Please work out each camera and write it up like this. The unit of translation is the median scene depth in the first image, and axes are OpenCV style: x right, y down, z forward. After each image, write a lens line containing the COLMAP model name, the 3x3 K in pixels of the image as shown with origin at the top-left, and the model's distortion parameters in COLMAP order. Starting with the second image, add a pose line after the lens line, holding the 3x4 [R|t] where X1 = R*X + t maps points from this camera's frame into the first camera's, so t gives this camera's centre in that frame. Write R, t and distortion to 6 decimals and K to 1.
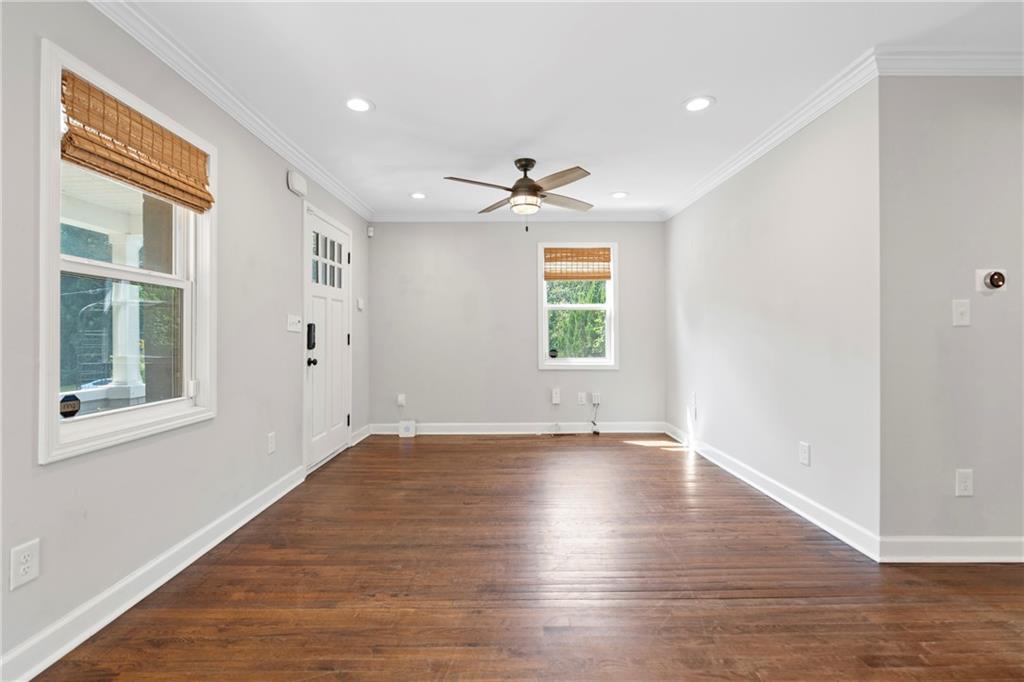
lens RADIAL K [[450.2, 0, 511.5], [0, 450.2, 342.6], [0, 0, 1]] dist [-0.002244, 0.000298]
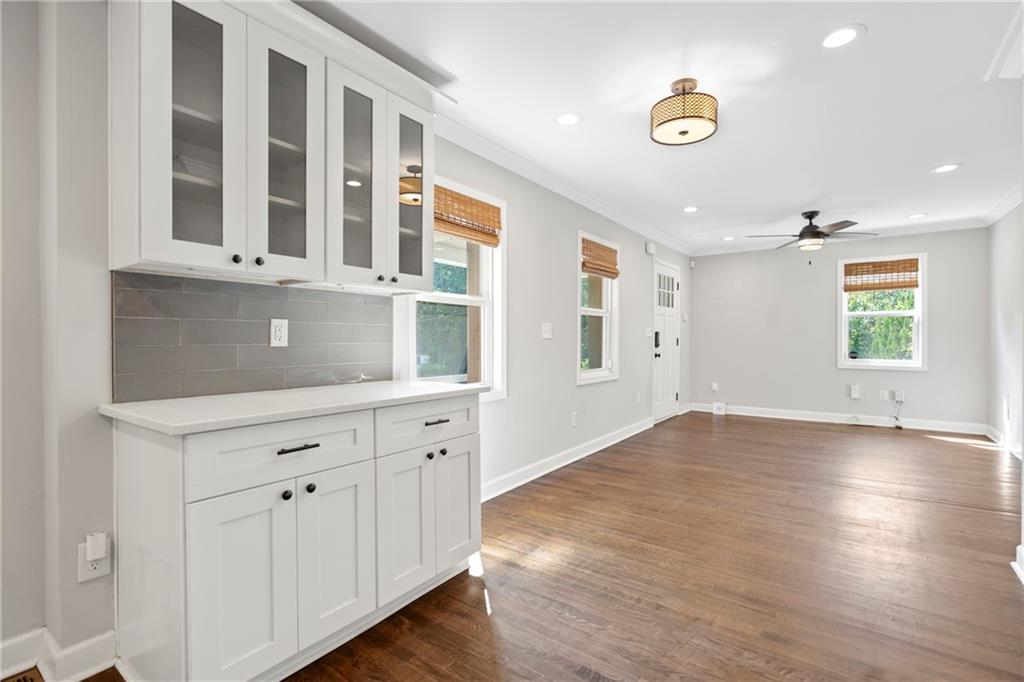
lens RADIAL K [[473.6, 0, 517.1], [0, 473.6, 344.3], [0, 0, 1]] dist [-0.010016, 0.002329]
pose [[0.804837, 0.006590, -0.593459, 0.134233], [-0.010579, 0.999939, -0.003242, 0.011666], [0.593402, 0.008888, 0.804857, -0.558217]]
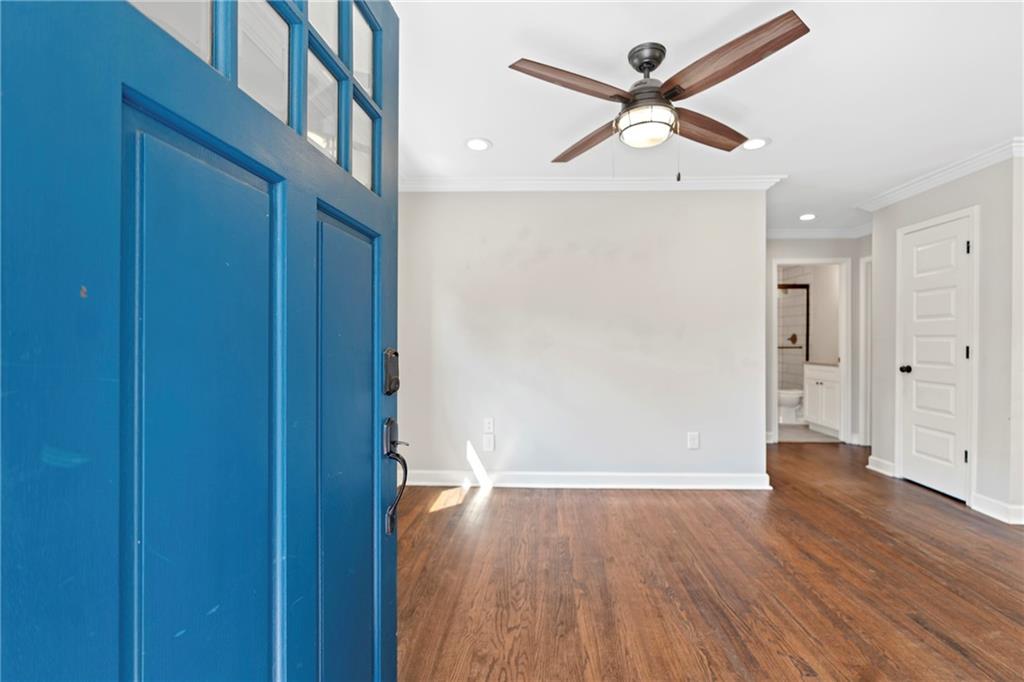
lens RADIAL K [[473.6, 0, 508.5], [0, 473.6, 340.9], [0, 0, 1]] dist [-0.010016, 0.002329]
pose [[0.068183, 0.008487, 0.997637, -0.471354], [0.017137, 0.999806, -0.009676, -0.023270], [-0.997526, 0.017756, 0.068024, 0.903331]]
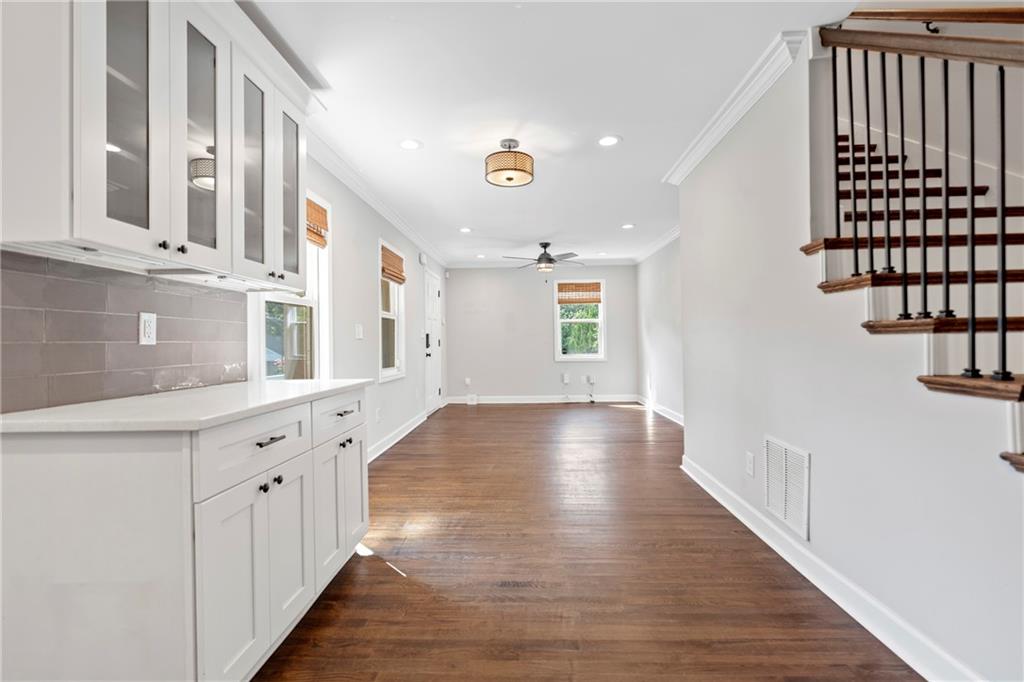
lens RADIAL K [[473.6, 0, 514.7], [0, 473.6, 340.7], [0, 0, 1]] dist [-0.010016, 0.002329]
pose [[0.999289, -0.011324, -0.035953, -0.022579], [0.010559, 0.999715, -0.021389, 0.025093], [0.036185, 0.020994, 0.999125, -0.737583]]
